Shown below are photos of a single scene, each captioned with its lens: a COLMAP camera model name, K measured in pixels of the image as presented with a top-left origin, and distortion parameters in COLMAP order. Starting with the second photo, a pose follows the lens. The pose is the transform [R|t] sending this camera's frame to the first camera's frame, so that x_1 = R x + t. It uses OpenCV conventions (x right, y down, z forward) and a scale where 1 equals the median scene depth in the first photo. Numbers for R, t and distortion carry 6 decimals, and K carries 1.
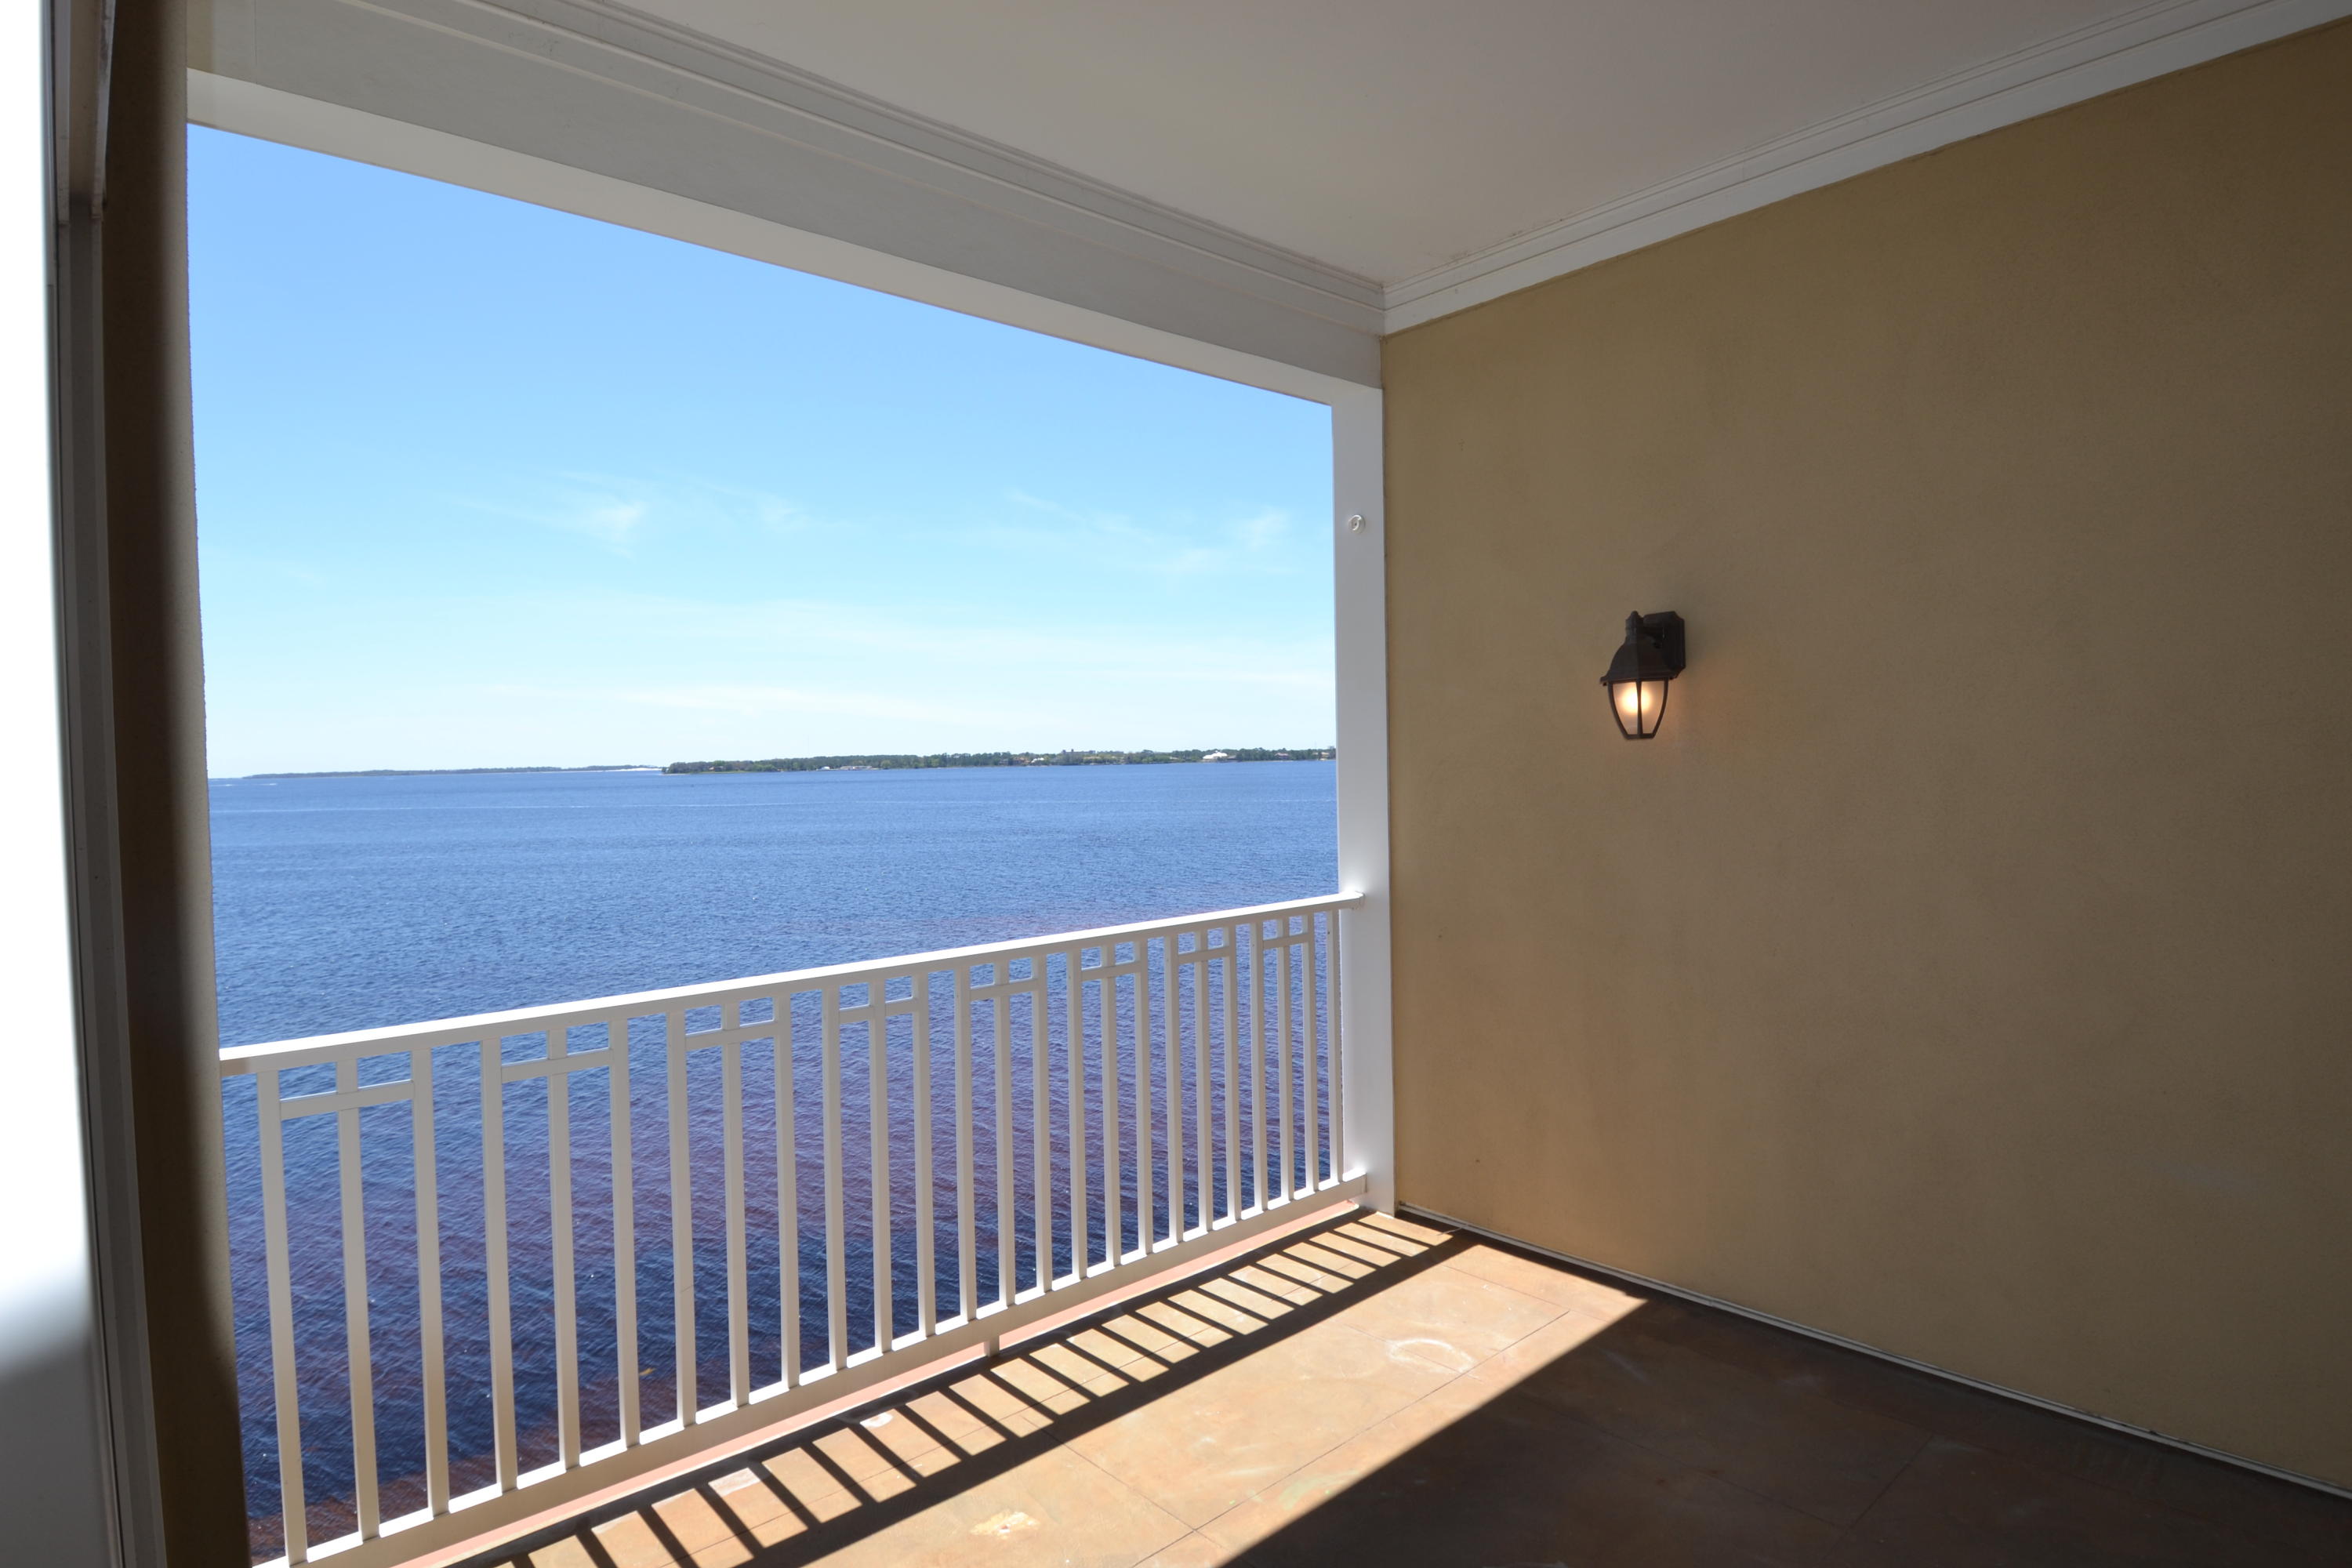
lens RADIAL K [[1240.8, 0, 1157.7], [0, 1240.8, 784.9], [0, 0, 1]] dist [0.024222, -0.021379]
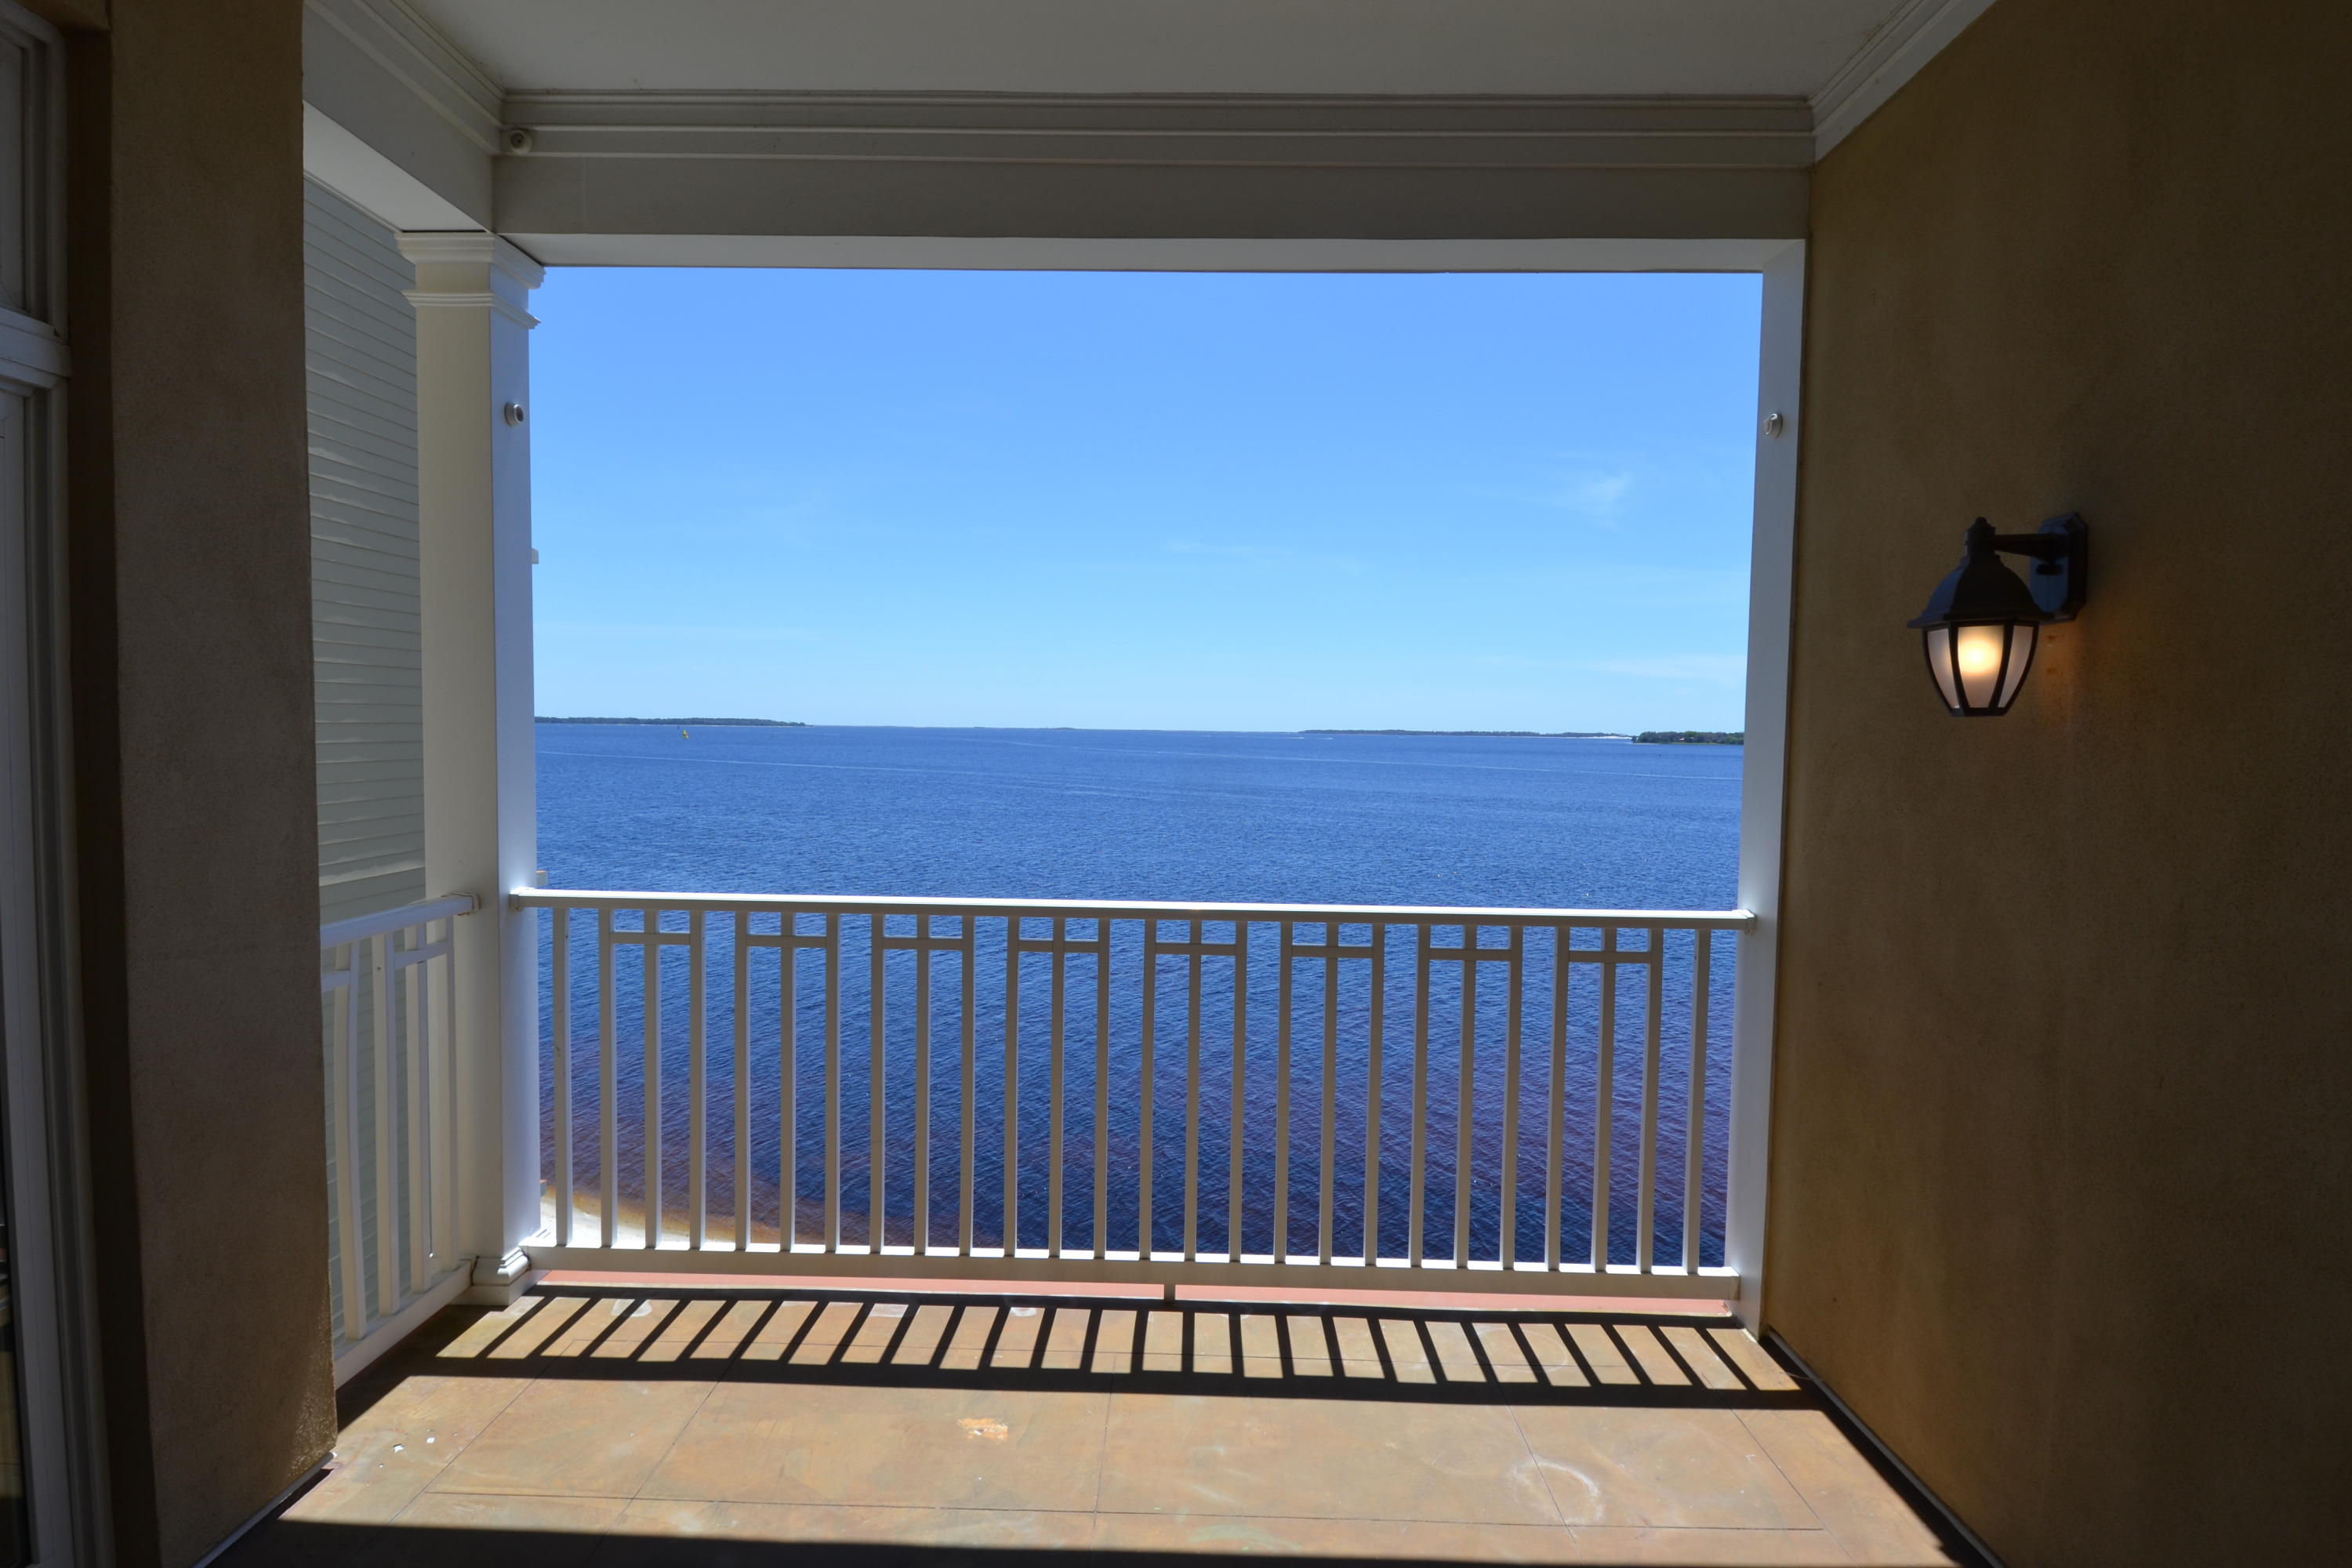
lens RADIAL K [[1240.8, 0, 1161.7], [0, 1240.8, 783.7], [0, 0, 1]] dist [0.024222, -0.021379]
pose [[0.736522, 0.063291, -0.673446, 0.460101], [-0.047310, 0.997995, 0.042051, -0.008093], [0.674757, 0.000889, 0.738039, 0.212008]]
